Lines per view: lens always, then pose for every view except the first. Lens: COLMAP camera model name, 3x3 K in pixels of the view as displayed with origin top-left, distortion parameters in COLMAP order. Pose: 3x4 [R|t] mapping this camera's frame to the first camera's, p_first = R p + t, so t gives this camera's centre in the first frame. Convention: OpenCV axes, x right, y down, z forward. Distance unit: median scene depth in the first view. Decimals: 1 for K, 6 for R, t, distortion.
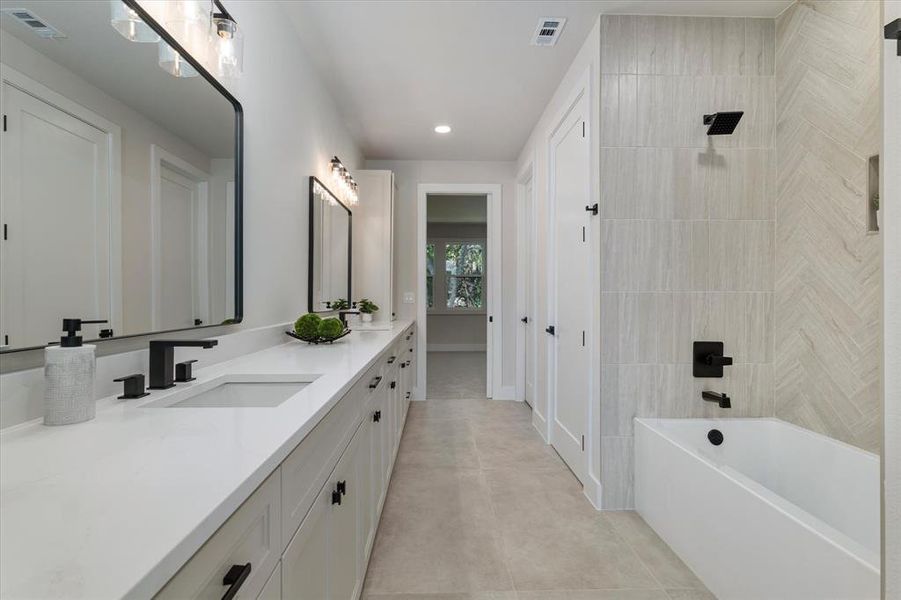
lens RADIAL K [[426.4, 0, 436.8], [0, 426.4, 297.5], [0, 0, 1]] dist [0.030834, 0.000016]
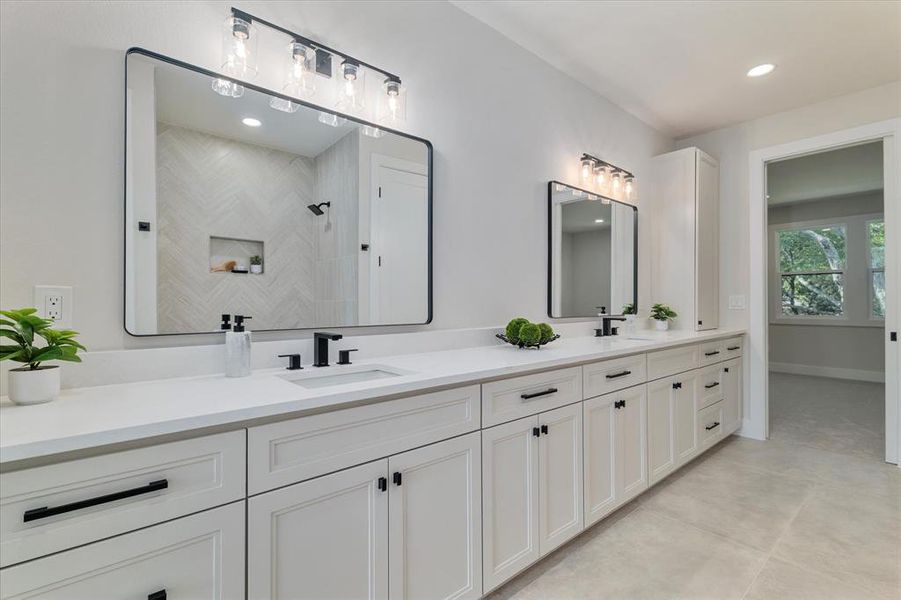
lens RADIAL K [[412.5, 0, 450.5], [0, 412.5, 300.0], [0, 0, 1]] dist [-0.000307, 0.000177]
pose [[0.641362, -0.005058, -0.767222, 0.261010], [0.001218, 0.999984, -0.005574, 0.000171], [0.767238, 0.002640, 0.641358, 0.179087]]
